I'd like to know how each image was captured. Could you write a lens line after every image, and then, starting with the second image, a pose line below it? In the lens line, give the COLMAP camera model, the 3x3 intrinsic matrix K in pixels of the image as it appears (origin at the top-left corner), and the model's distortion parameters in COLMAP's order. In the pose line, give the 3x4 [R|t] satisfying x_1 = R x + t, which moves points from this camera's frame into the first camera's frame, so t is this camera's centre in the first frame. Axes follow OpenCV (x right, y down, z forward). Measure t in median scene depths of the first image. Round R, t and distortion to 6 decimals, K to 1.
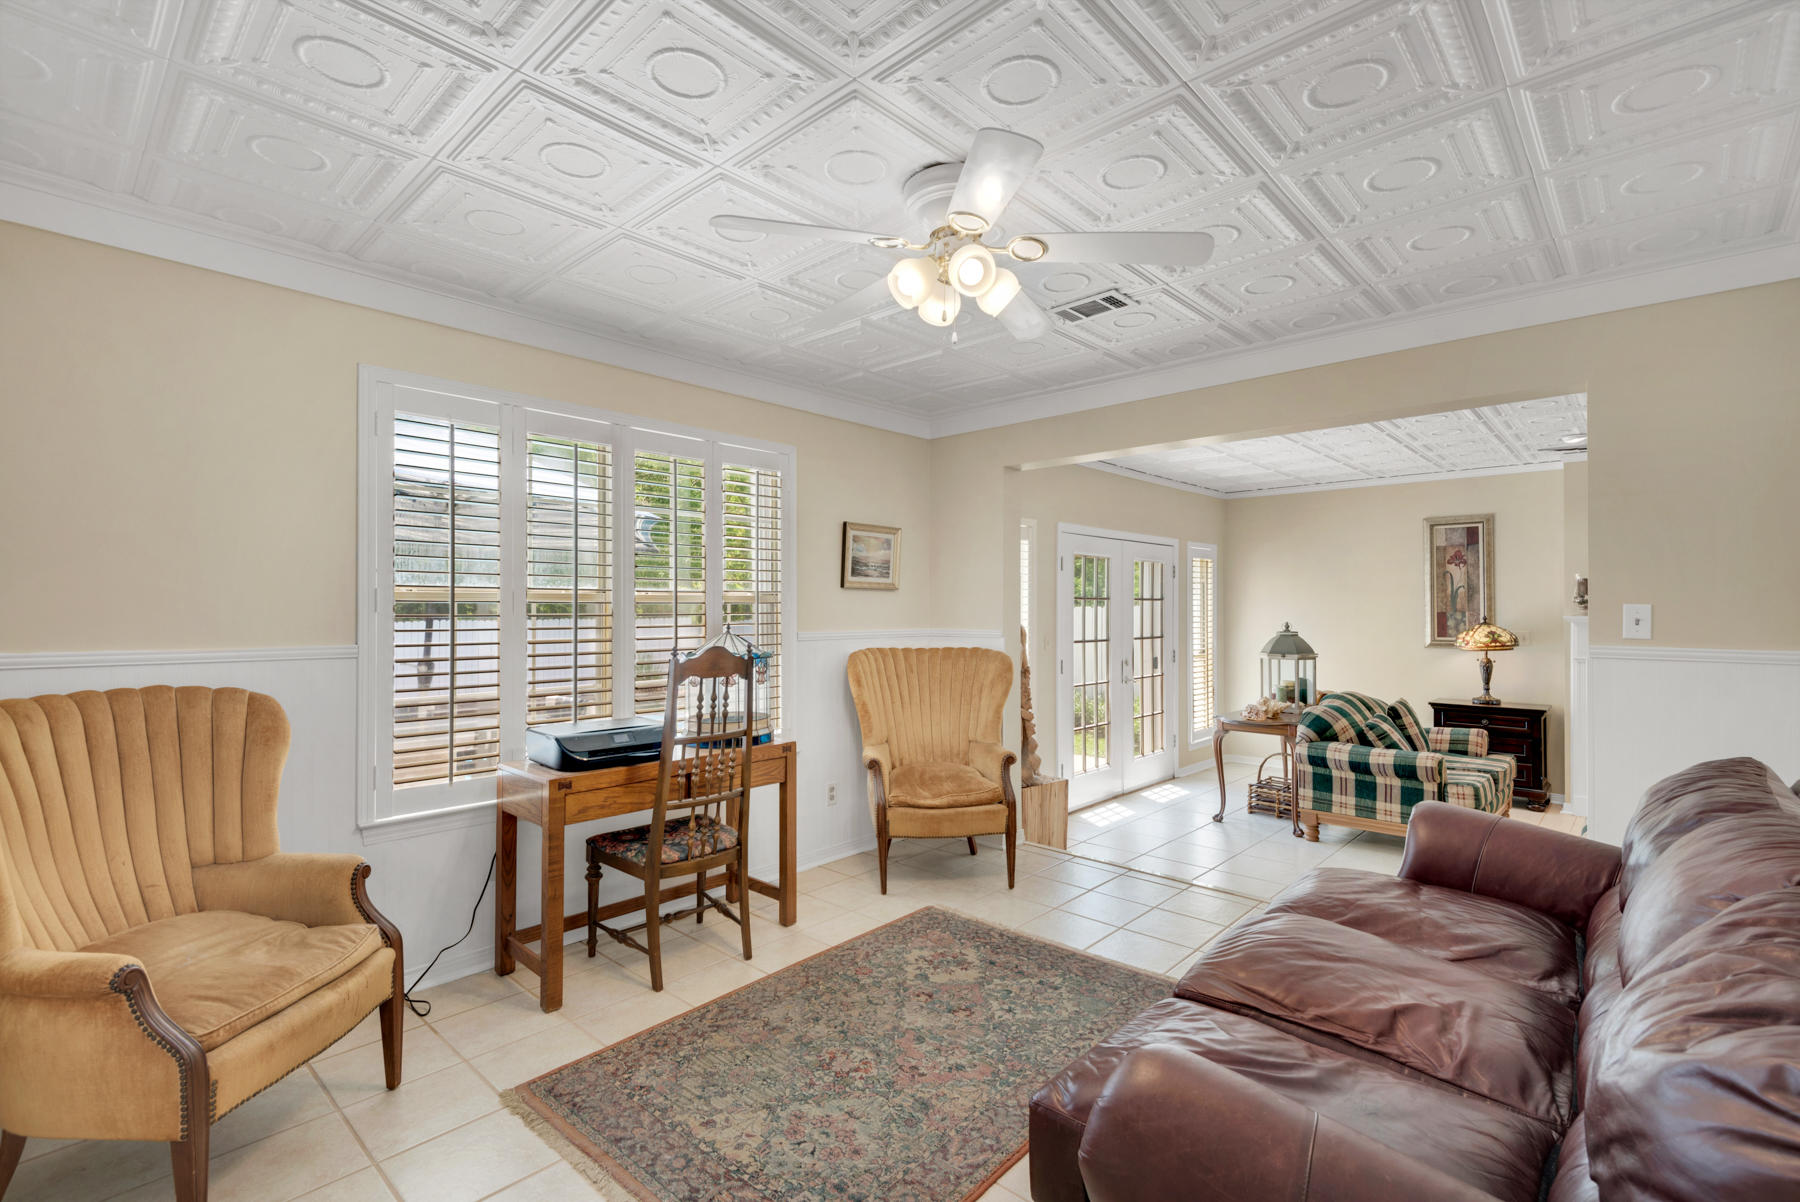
lens RADIAL K [[803.4, 0, 882.8], [0, 803.4, 594.2], [0, 0, 1]] dist [0.010843, -0.003396]
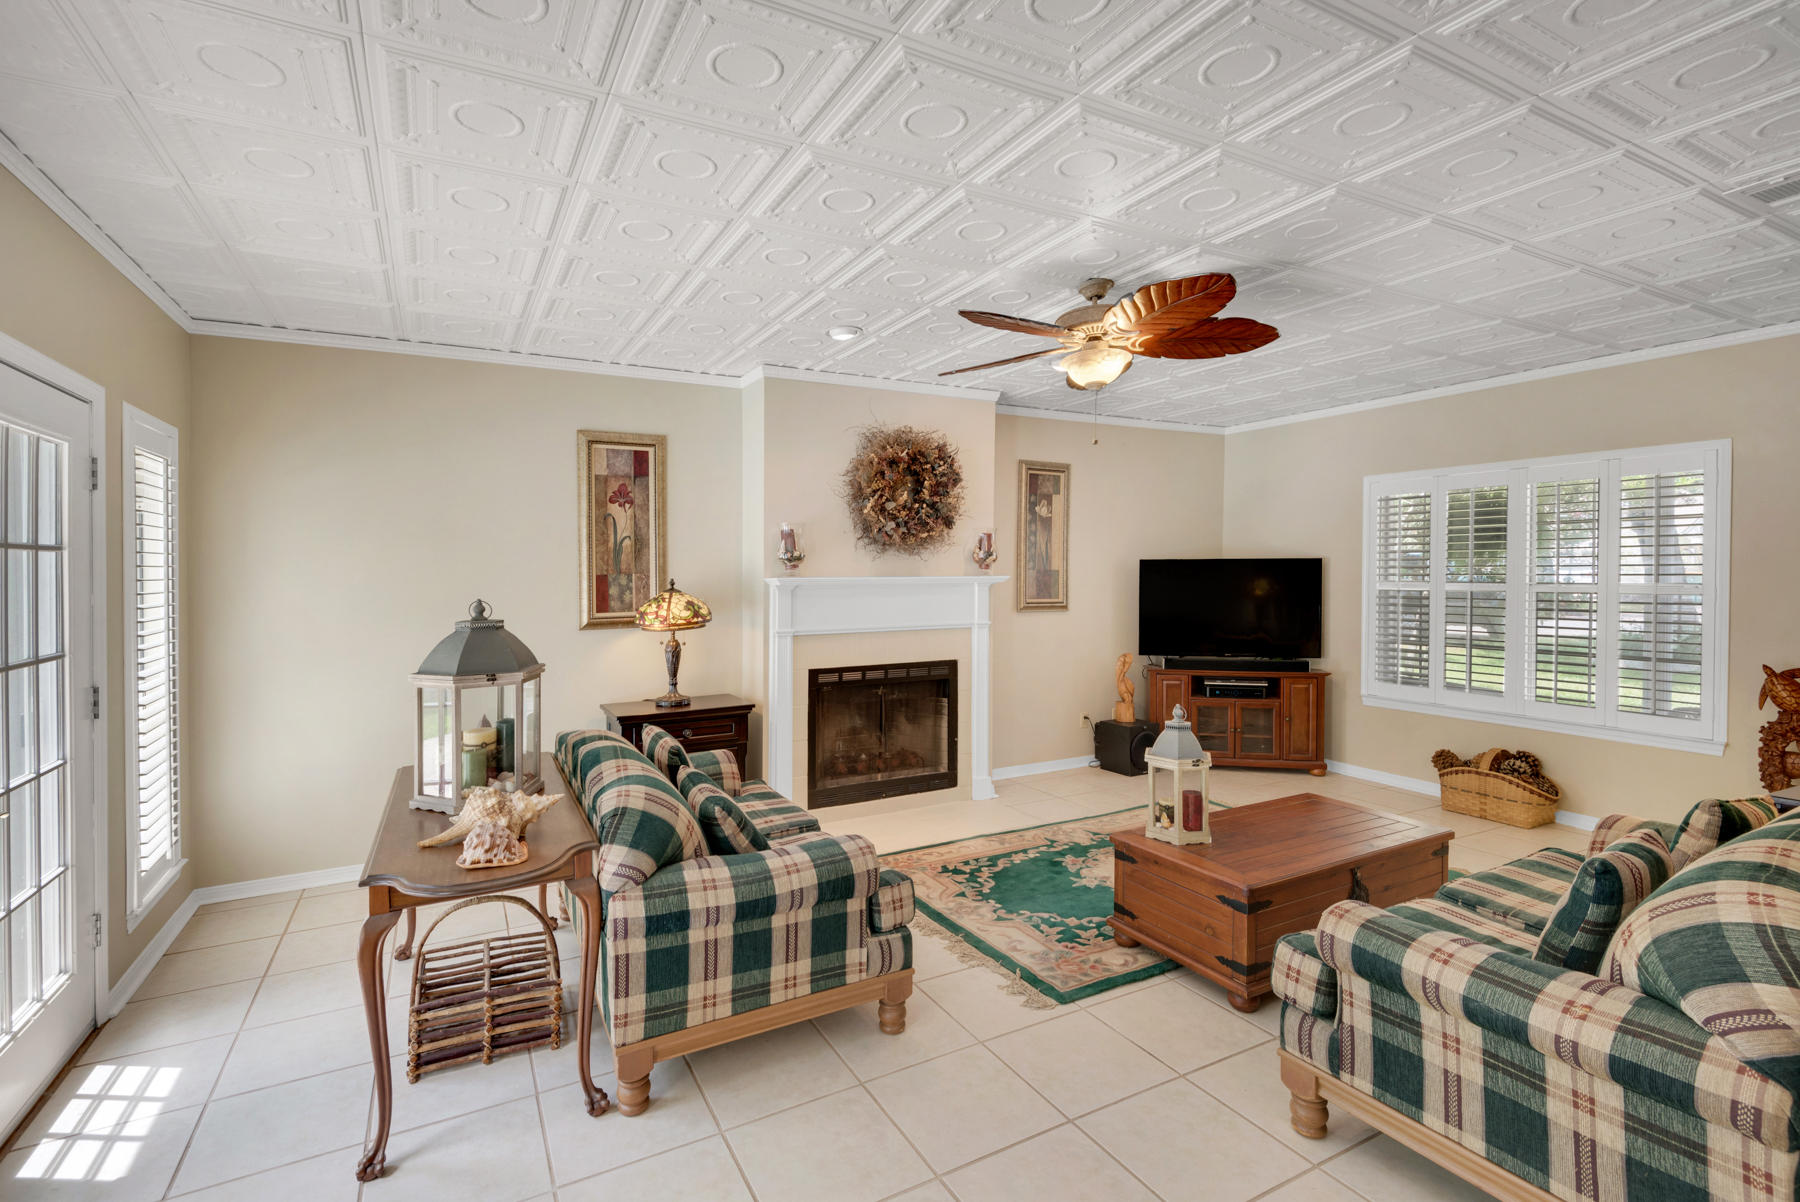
lens RADIAL K [[803.4, 0, 844.6], [0, 803.4, 577.7], [0, 0, 1]] dist [0.010843, -0.003396]
pose [[0.323939, -0.013997, 0.945974, 0.136557], [-0.002502, 0.999874, 0.015651, 0.013943], [-0.946075, -0.007436, 0.323863, 0.617699]]
